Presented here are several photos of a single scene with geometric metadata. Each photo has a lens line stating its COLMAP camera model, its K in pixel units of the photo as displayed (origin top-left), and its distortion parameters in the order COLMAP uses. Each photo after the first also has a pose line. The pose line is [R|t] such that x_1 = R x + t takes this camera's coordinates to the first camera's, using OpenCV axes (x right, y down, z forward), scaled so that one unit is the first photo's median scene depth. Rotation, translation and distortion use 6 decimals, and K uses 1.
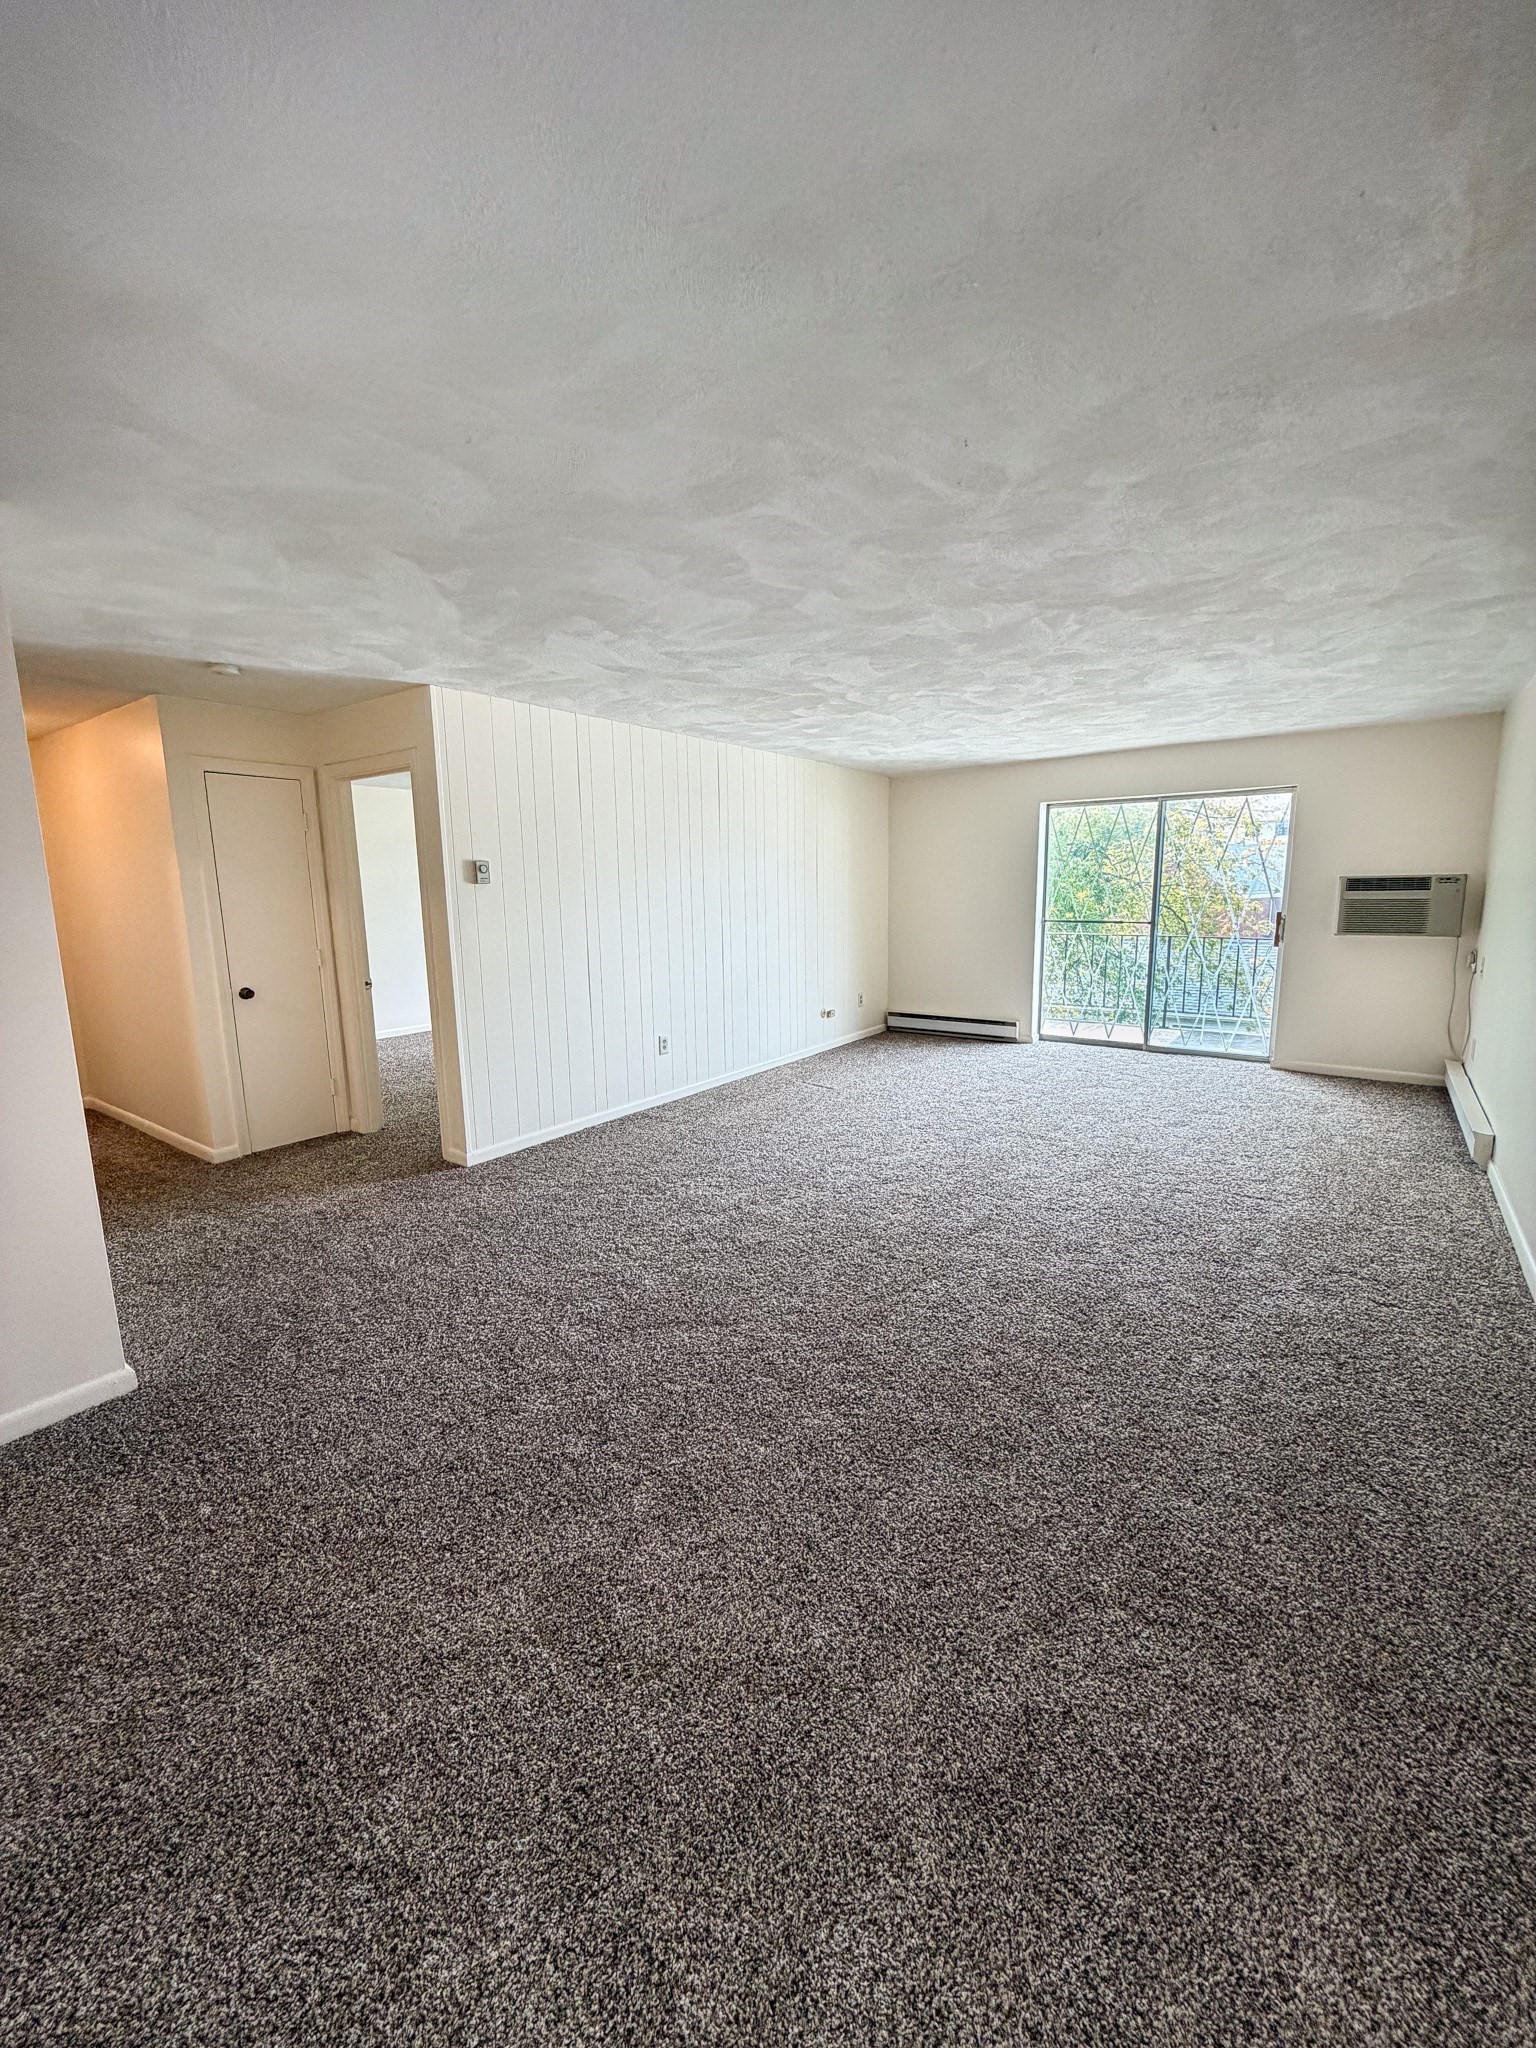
lens RADIAL K [[818.5, 0, 760.9], [0, 818.5, 1021.5], [0, 0, 1]] dist [-0.000967, 0.000655]
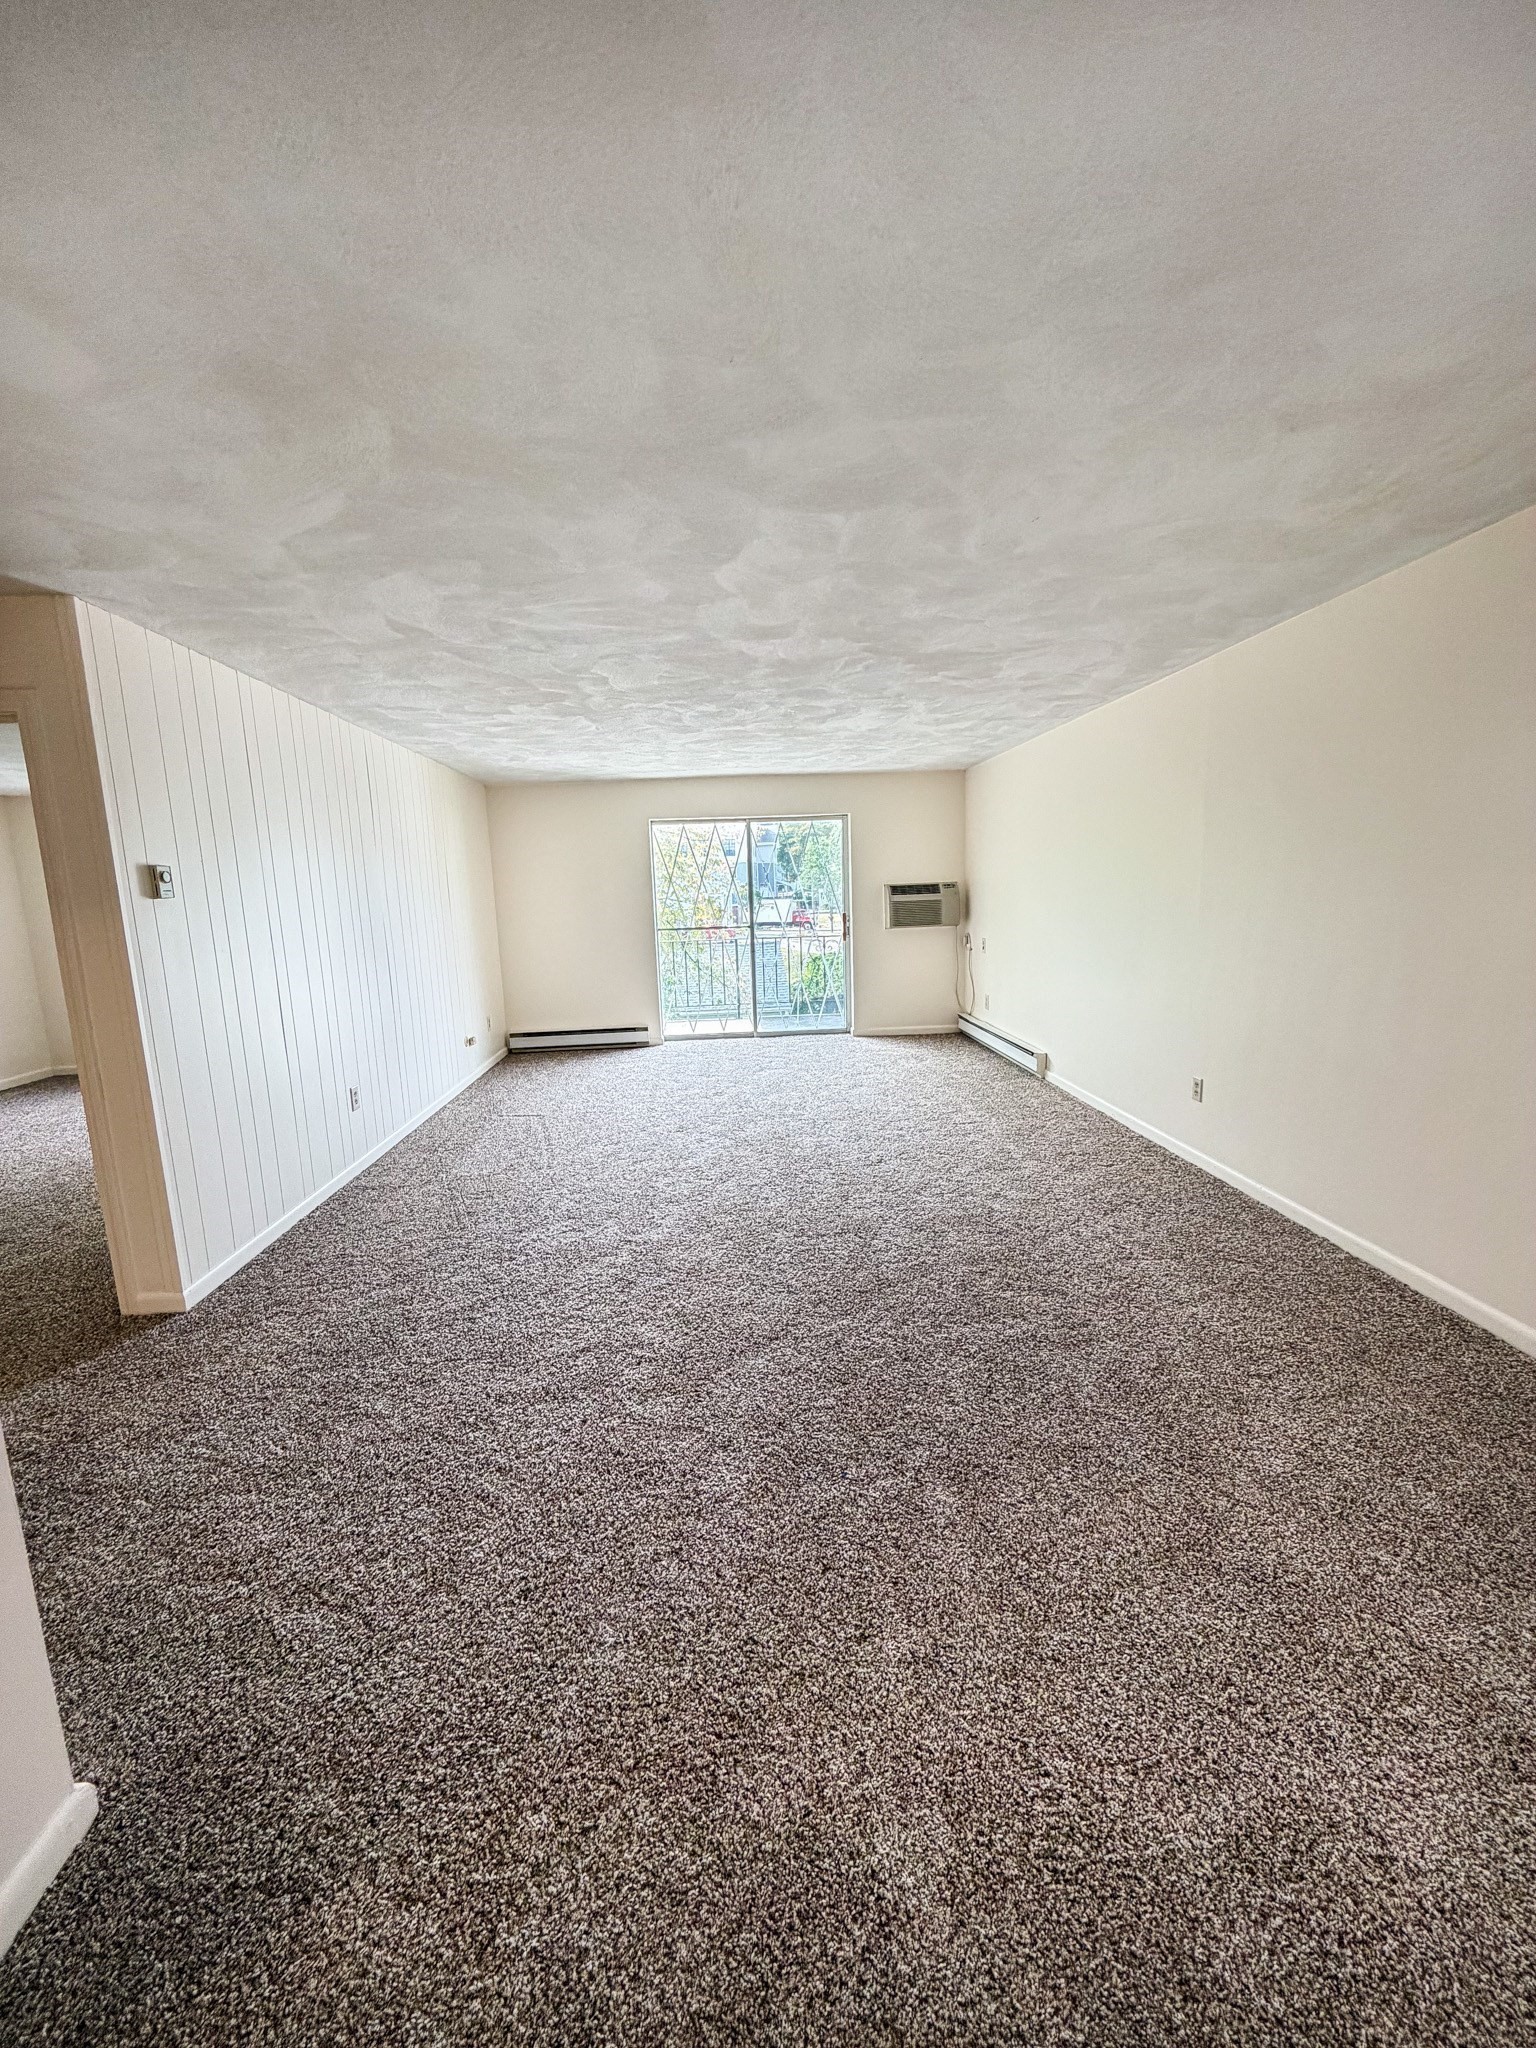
lens RADIAL K [[818.5, 0, 770.0], [0, 818.5, 1021.9], [0, 0, 1]] dist [-0.000967, 0.000655]
pose [[0.764264, -0.113412, 0.634853, -0.402223], [0.128406, 0.991466, 0.022537, -0.014903], [-0.631991, 0.064295, 0.772304, 0.151183]]
